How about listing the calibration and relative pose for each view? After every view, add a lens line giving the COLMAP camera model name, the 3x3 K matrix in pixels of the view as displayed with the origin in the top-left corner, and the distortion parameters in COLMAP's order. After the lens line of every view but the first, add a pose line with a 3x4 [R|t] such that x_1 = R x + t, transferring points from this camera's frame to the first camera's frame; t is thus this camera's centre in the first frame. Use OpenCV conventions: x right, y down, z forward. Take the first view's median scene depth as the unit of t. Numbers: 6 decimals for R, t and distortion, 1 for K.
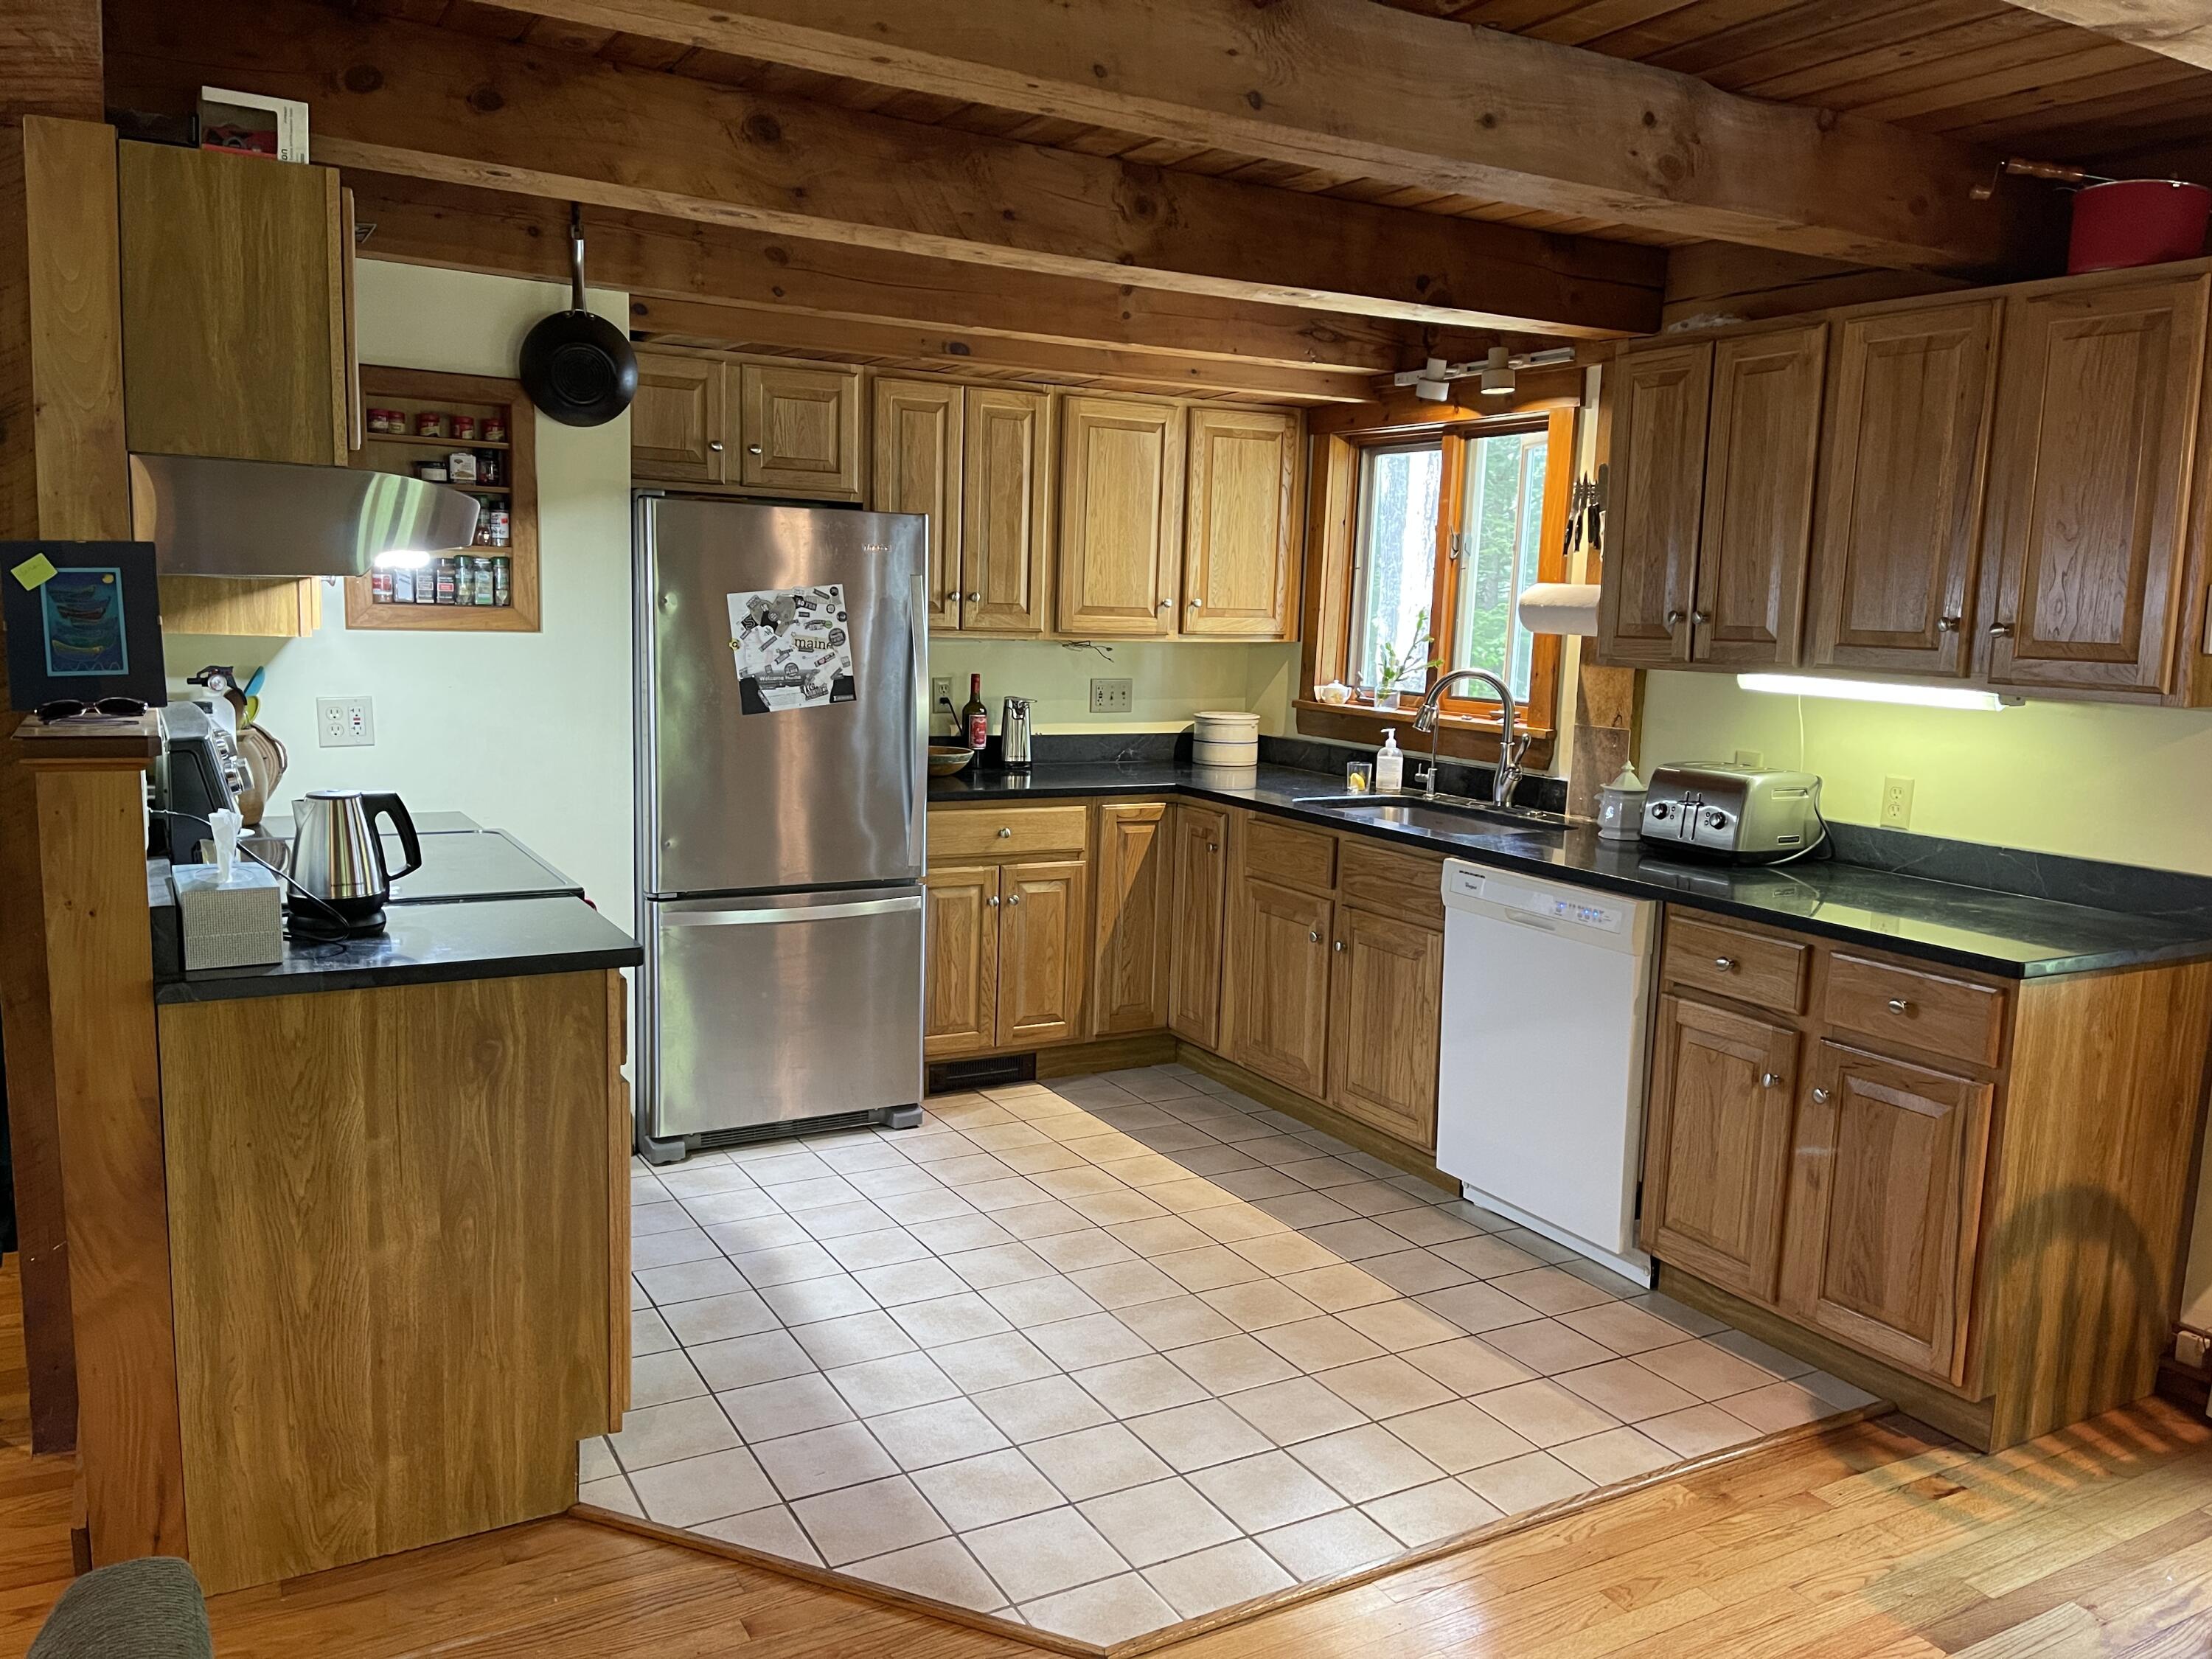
lens RADIAL K [[1700.6, 0, 1108.2], [0, 1700.6, 858.9], [0, 0, 1]] dist [0.087835, -0.113596]
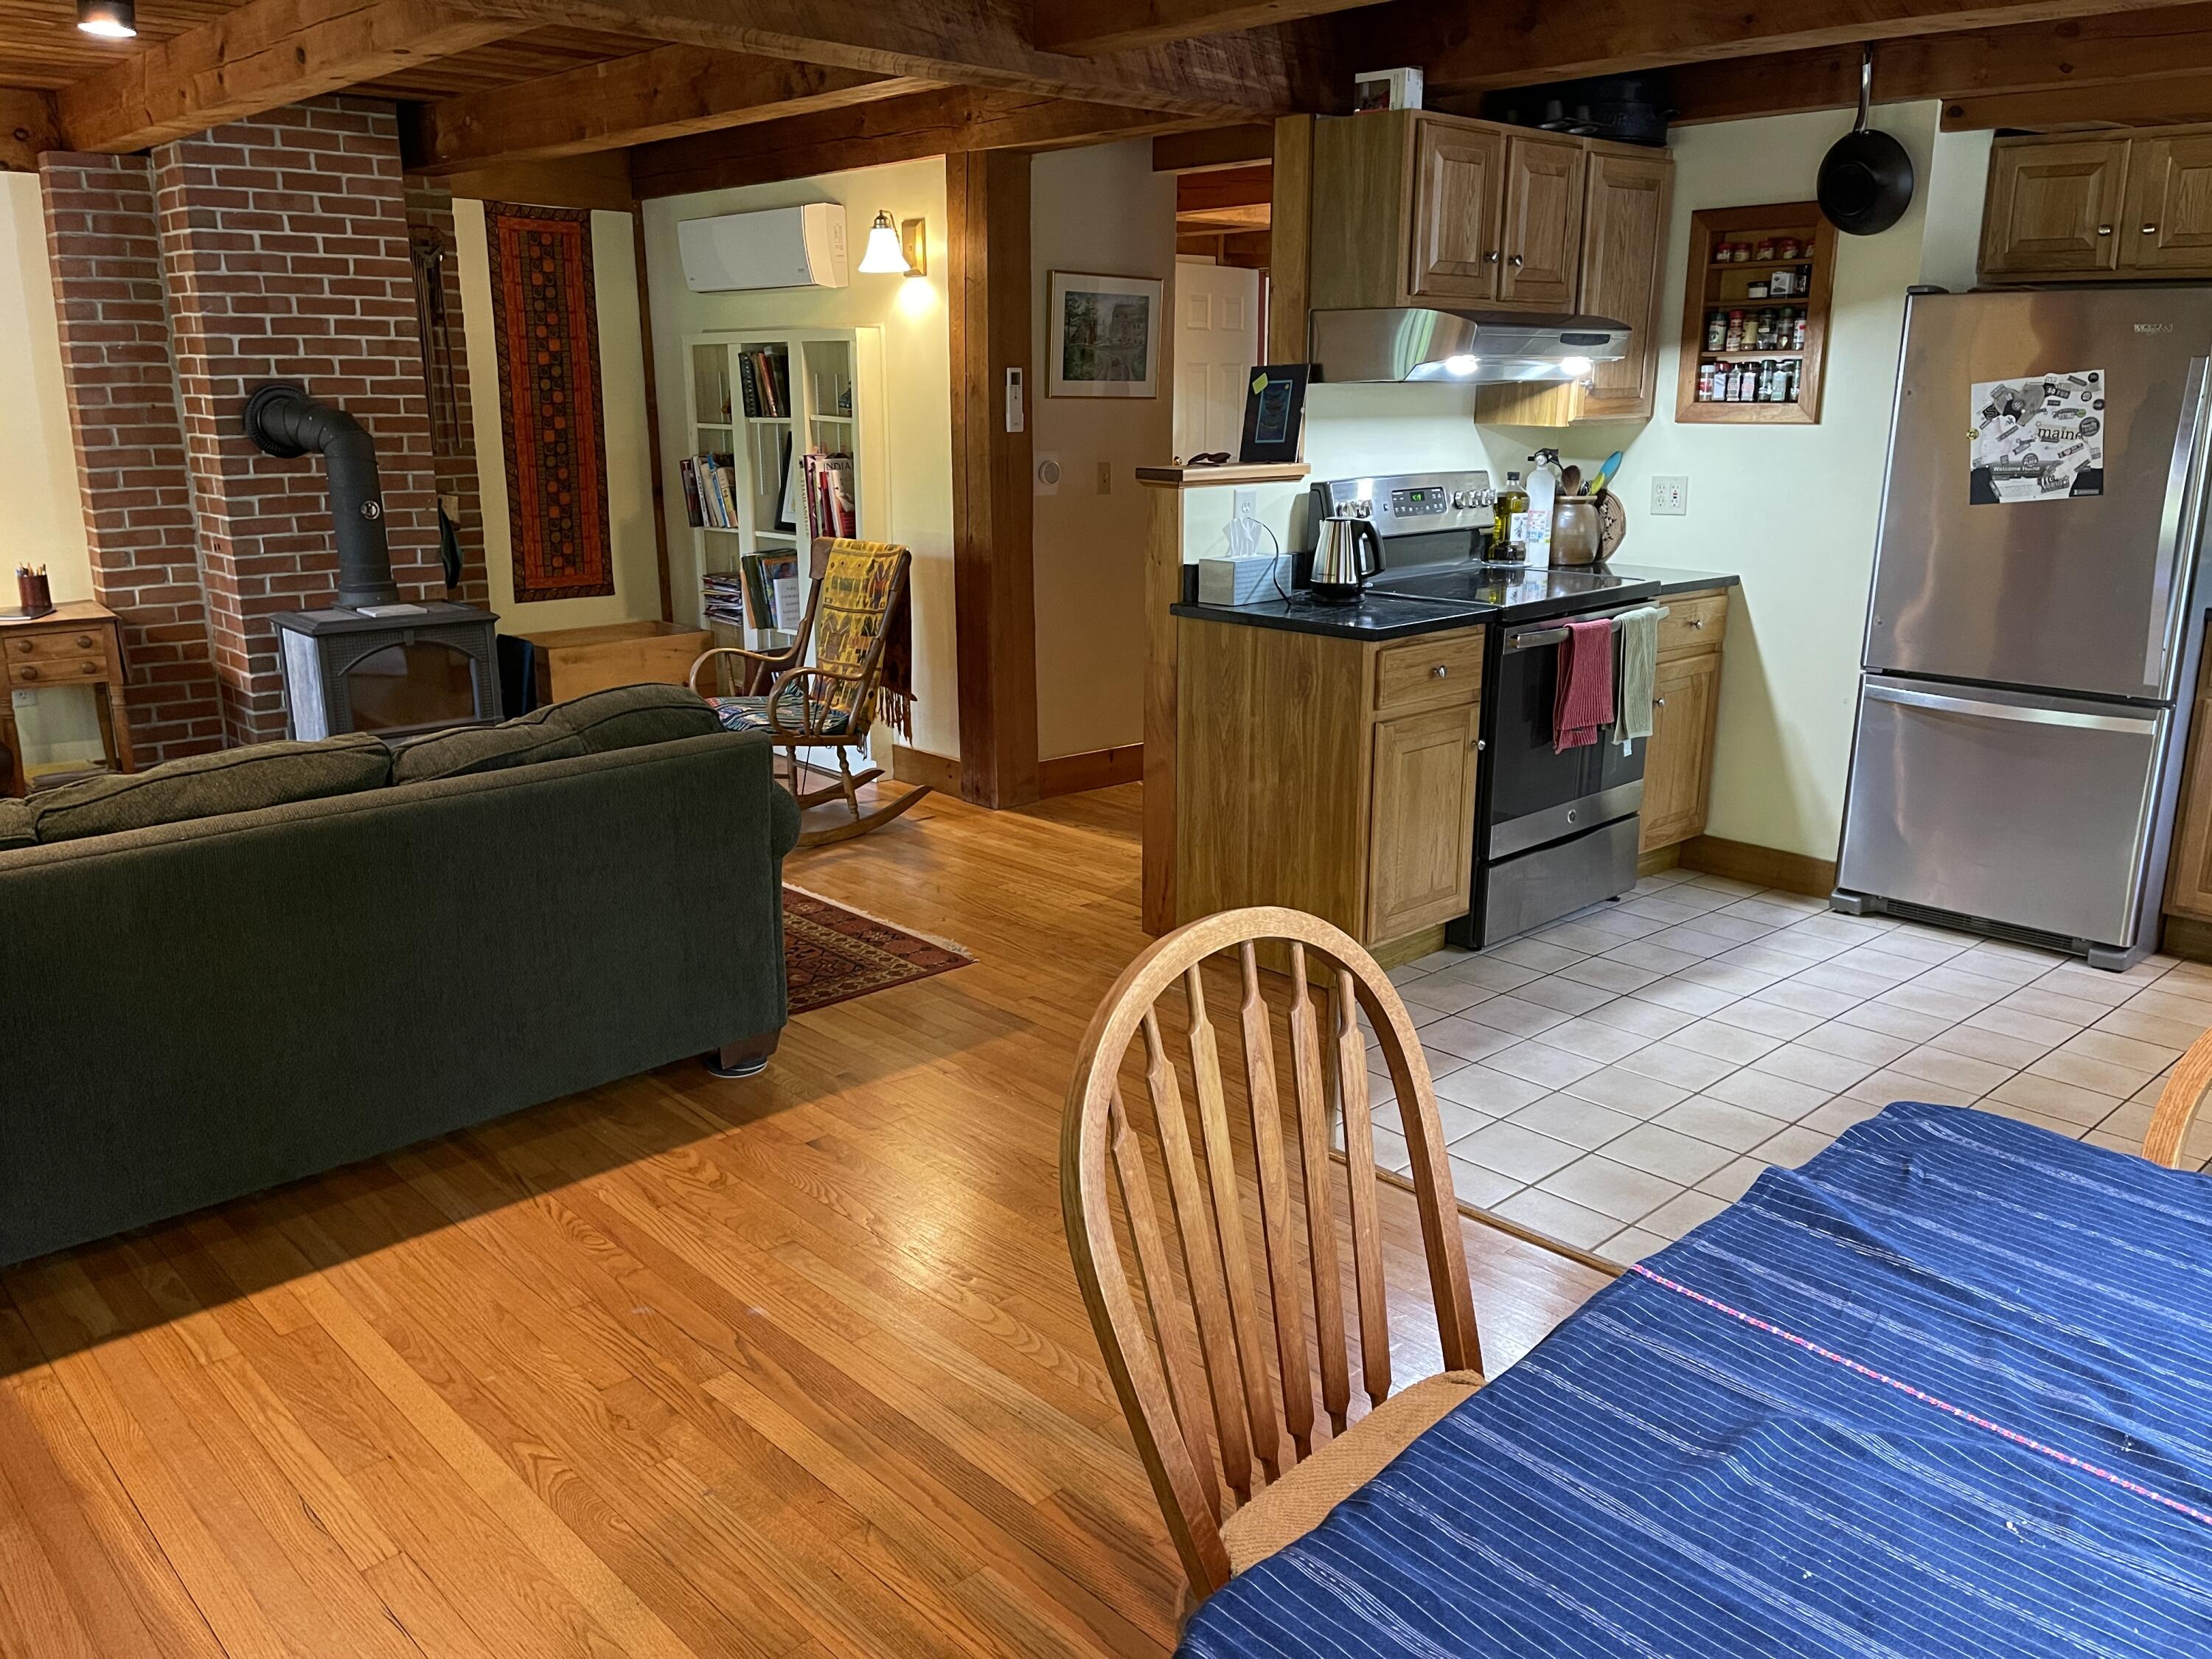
lens RADIAL K [[1700.6, 0, 1108.2], [0, 1700.6, 858.9], [0, 0, 1]] dist [0.087835, -0.113596]
pose [[0.232567, 0.230003, -0.944993, 0.729531], [-0.144044, 0.969065, 0.200412, -0.012237], [0.961854, 0.089512, 0.258503, 0.268138]]
